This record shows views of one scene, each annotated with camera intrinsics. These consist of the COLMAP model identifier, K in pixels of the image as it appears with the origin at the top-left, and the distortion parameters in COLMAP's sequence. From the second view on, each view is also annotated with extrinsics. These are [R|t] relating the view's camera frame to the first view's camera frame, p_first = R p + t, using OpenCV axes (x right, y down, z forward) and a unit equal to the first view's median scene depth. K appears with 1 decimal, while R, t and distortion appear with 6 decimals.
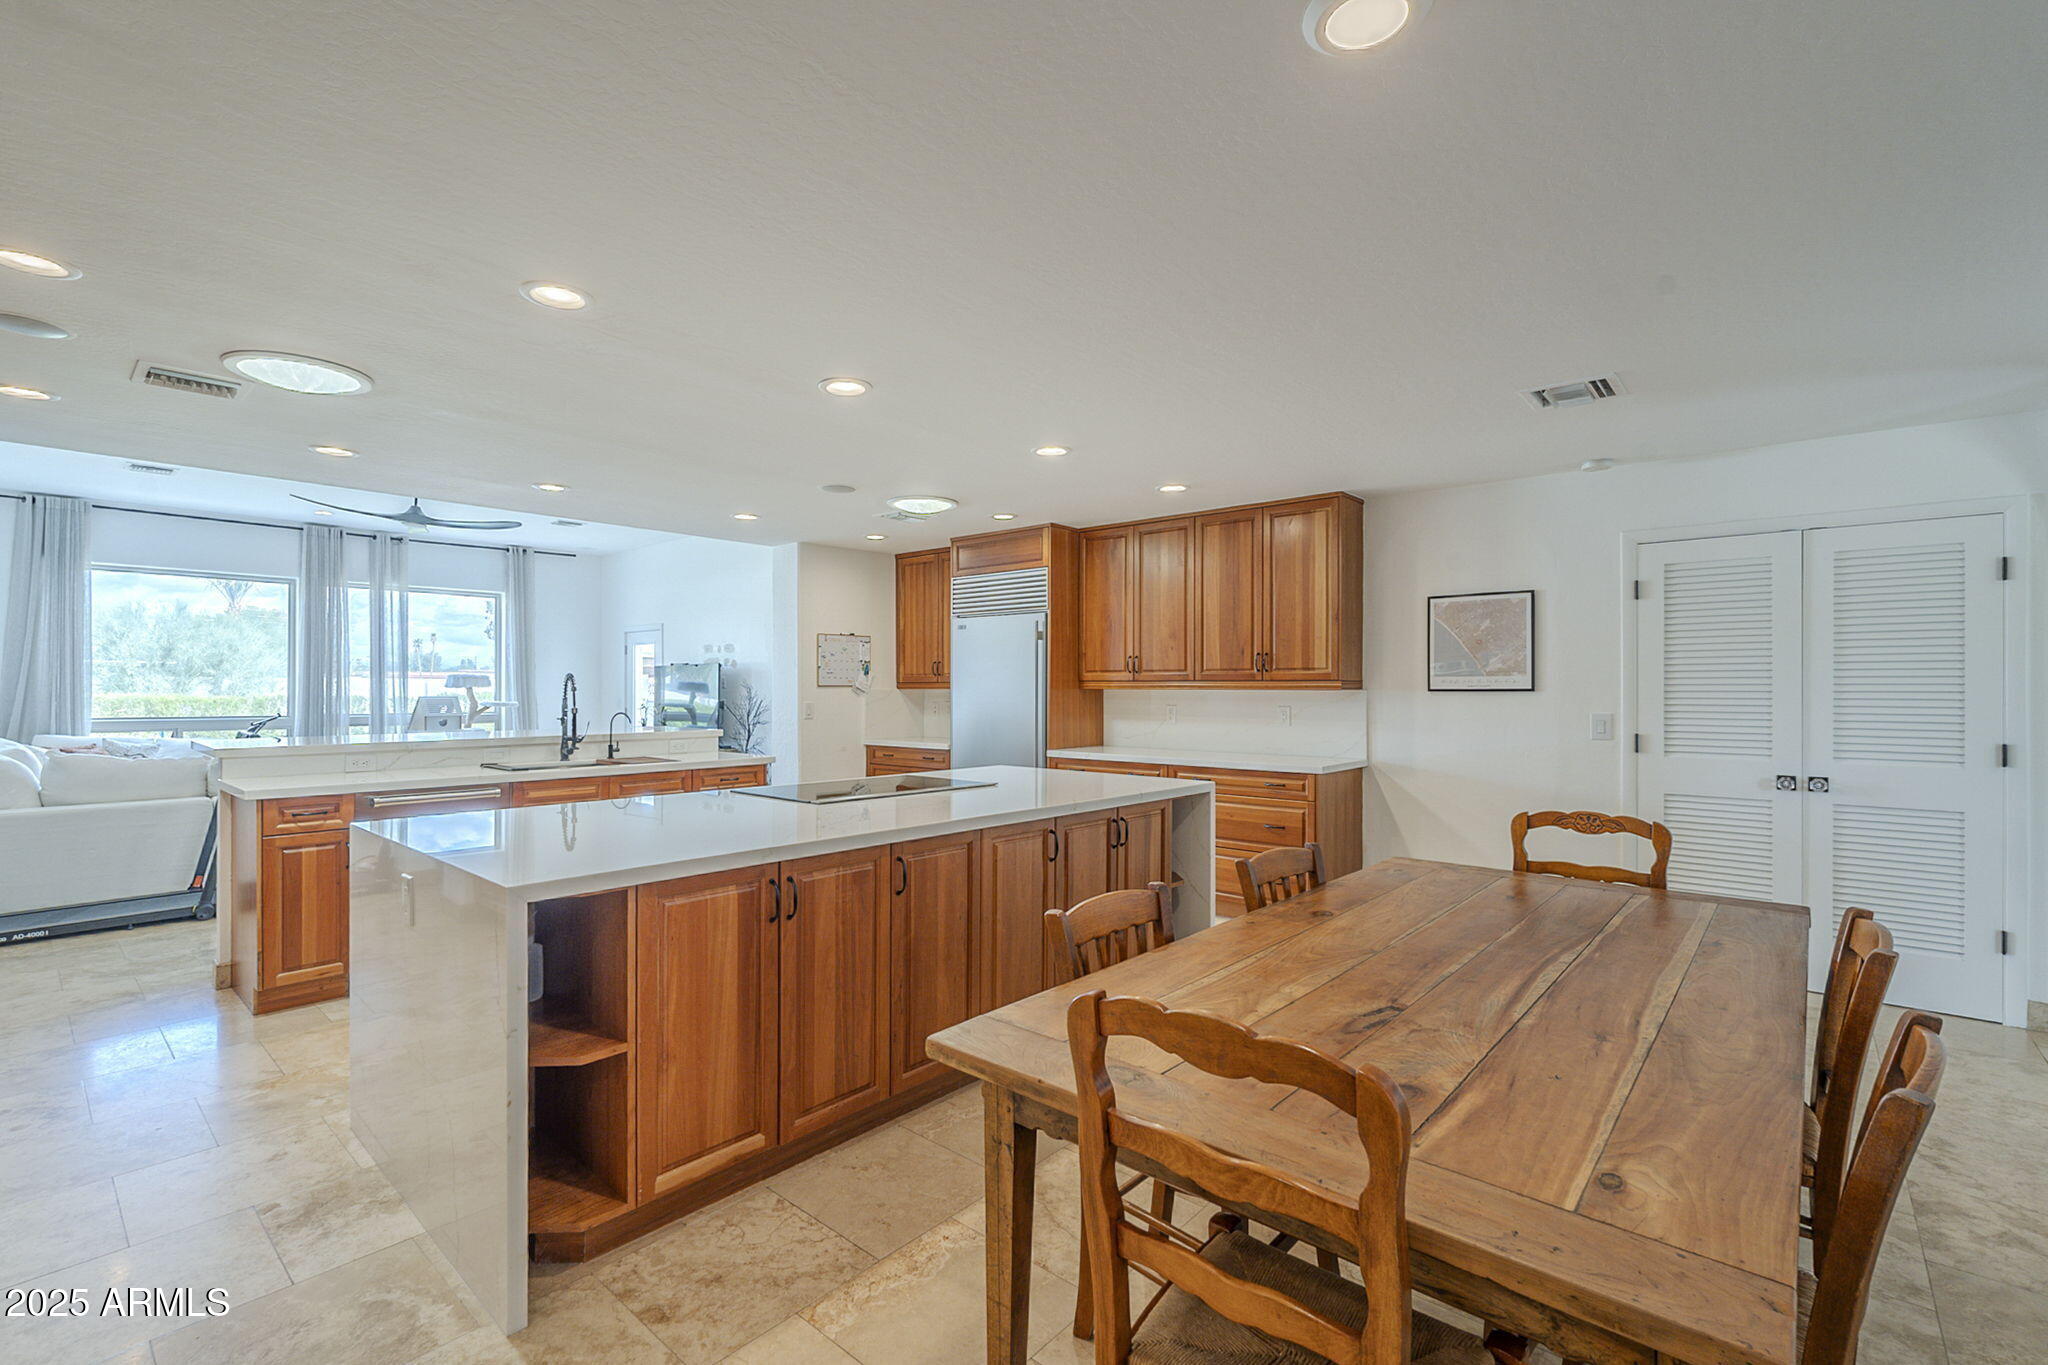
lens RADIAL K [[910.9, 0, 1036.5], [0, 910.9, 689.5], [0, 0, 1]] dist [-0.005484, -0.000038]
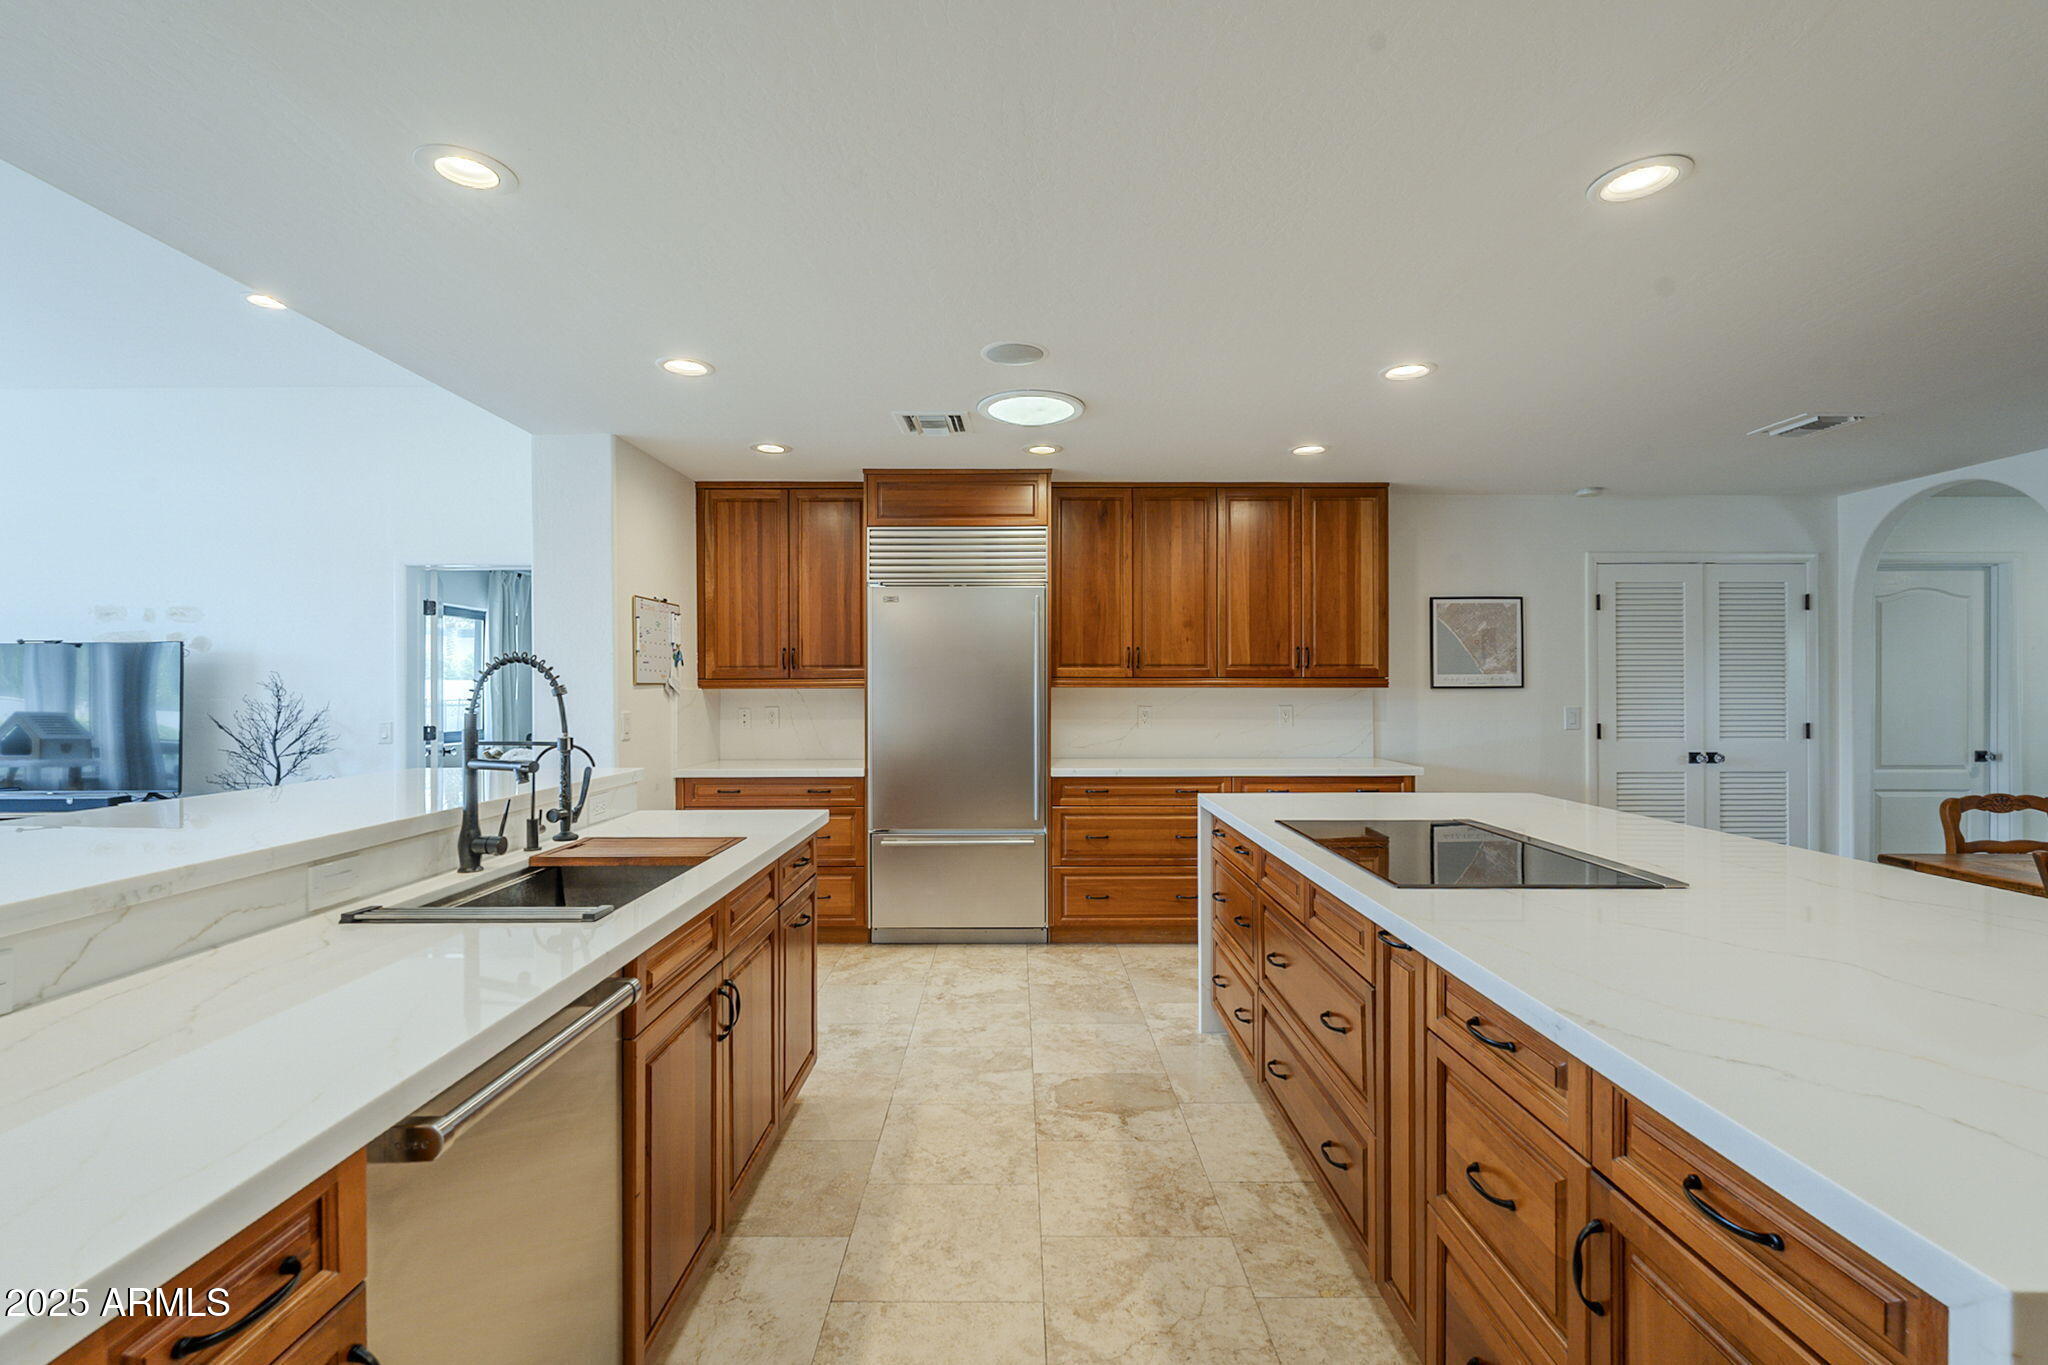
lens RADIAL K [[910.9, 0, 1024.3], [0, 910.9, 685.0], [0, 0, 1]] dist [-0.005484, -0.000038]
pose [[0.752670, -0.004042, 0.658386, -0.550671], [0.003317, 0.999992, 0.002347, -0.005361], [-0.658390, 0.000418, 0.752677, 0.484119]]
